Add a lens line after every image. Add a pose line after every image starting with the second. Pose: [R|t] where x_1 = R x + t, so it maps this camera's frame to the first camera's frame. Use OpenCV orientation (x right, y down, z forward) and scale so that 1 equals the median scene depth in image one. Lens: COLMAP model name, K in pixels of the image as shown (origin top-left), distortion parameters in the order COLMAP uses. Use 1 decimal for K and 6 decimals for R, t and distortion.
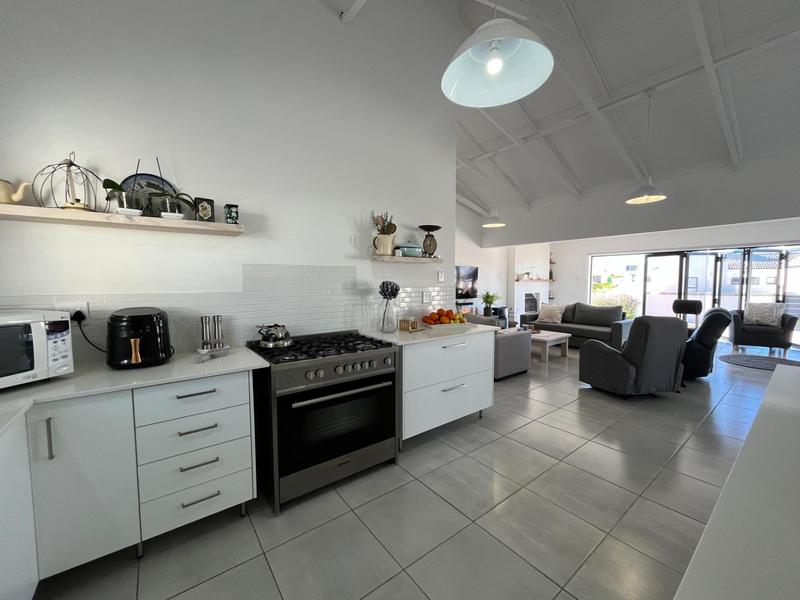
lens RADIAL K [[321.4, 0, 398.8], [0, 321.4, 300.8], [0, 0, 1]] dist [-0.000790, -0.000905]
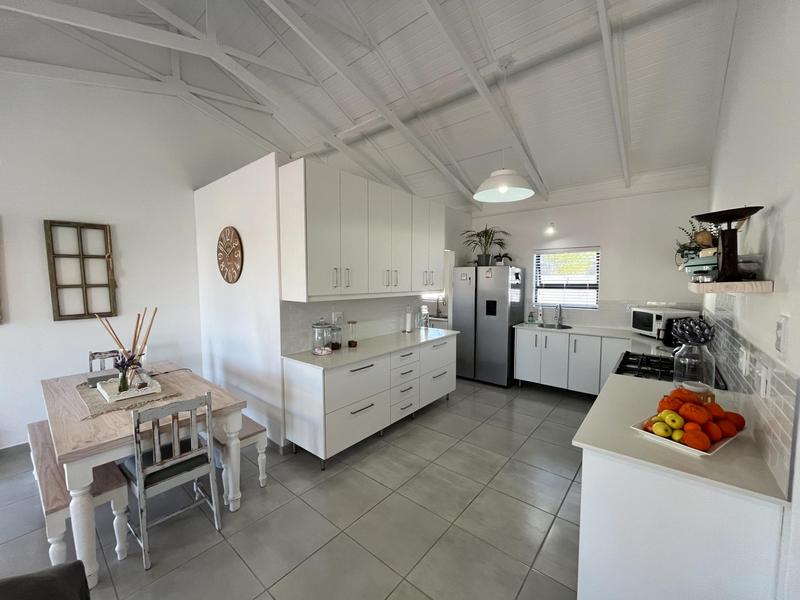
lens RADIAL K [[321.4, 0, 399.1], [0, 321.4, 302.6], [0, 0, 1]] dist [-0.000790, -0.000905]
pose [[-0.974639, 0.020658, -0.222828, 0.306245], [-0.011097, 0.990044, 0.140322, -0.077144], [0.223508, 0.139236, -0.964706, 0.638423]]
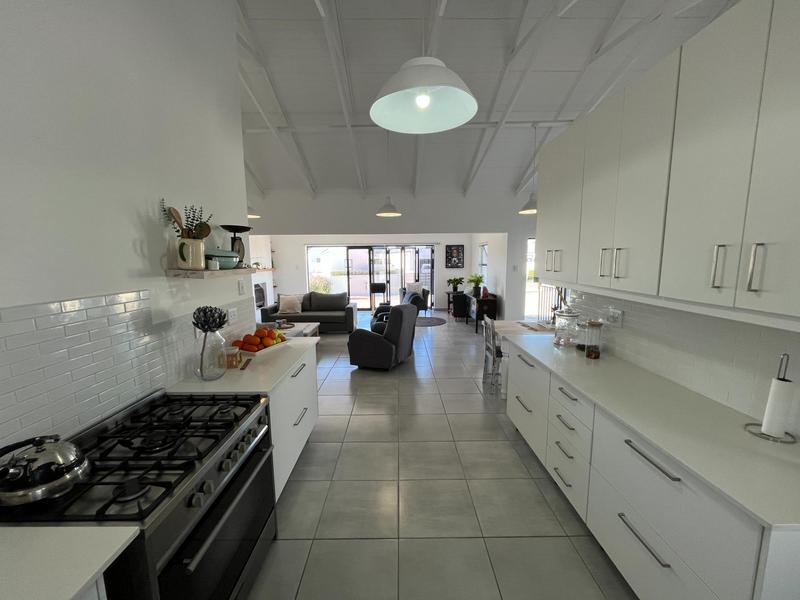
lens RADIAL K [[321.4, 0, 398.8], [0, 321.4, 301.6], [0, 0, 1]] dist [-0.000790, -0.000905]
pose [[0.603735, -0.109456, 0.789635, -0.139614], [0.058059, 0.993936, 0.093386, -0.047731], [-0.795068, -0.010535, 0.606429, 0.103824]]
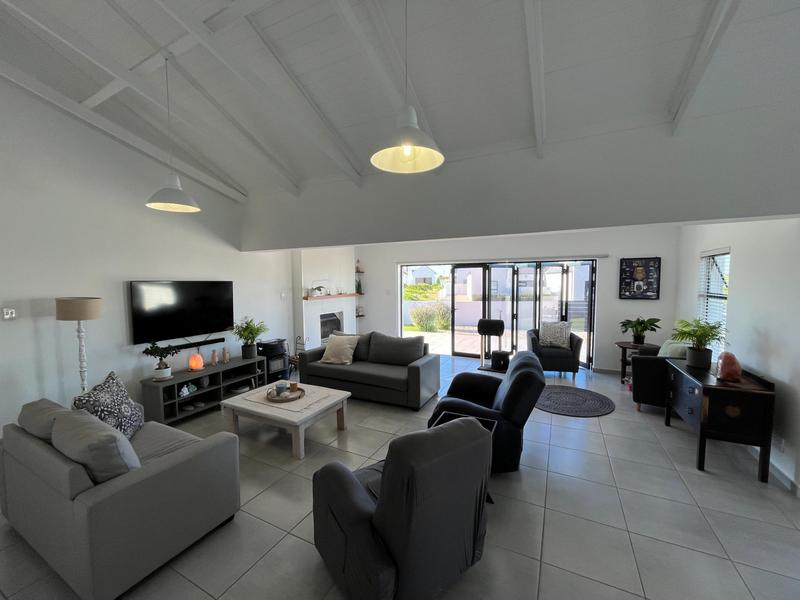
lens RADIAL K [[321.4, 0, 399.4], [0, 321.4, 301.3], [0, 0, 1]] dist [-0.000790, -0.000905]
pose [[0.899042, -0.031748, 0.436710, 0.306799], [0.031847, 0.999468, 0.007098, -0.069035], [-0.436703, 0.007526, 0.899574, 0.334430]]
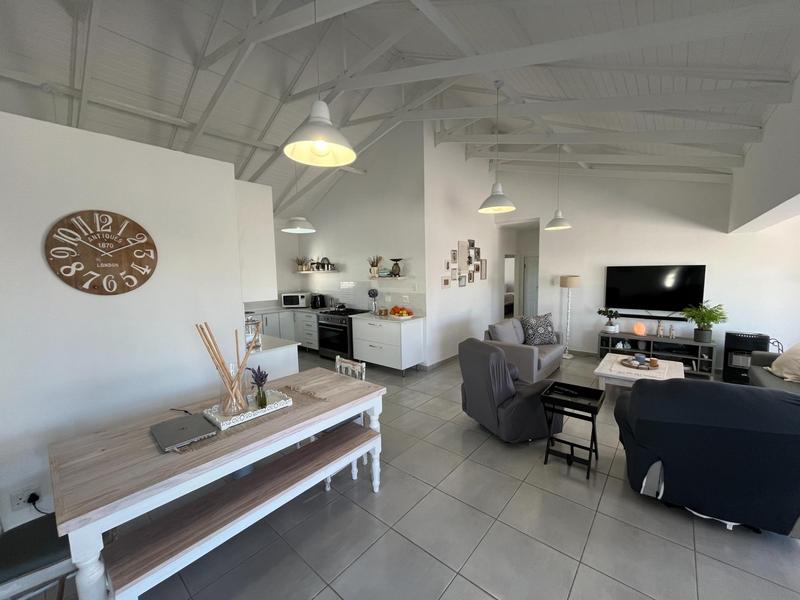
lens RADIAL K [[321.4, 0, 399.8], [0, 321.4, 301.2], [0, 0, 1]] dist [-0.000790, -0.000905]
pose [[0.214482, 0.088202, -0.972737, 0.868200], [-0.043826, 0.995780, 0.080628, -0.067320], [0.975744, 0.025338, 0.217442, 0.304981]]
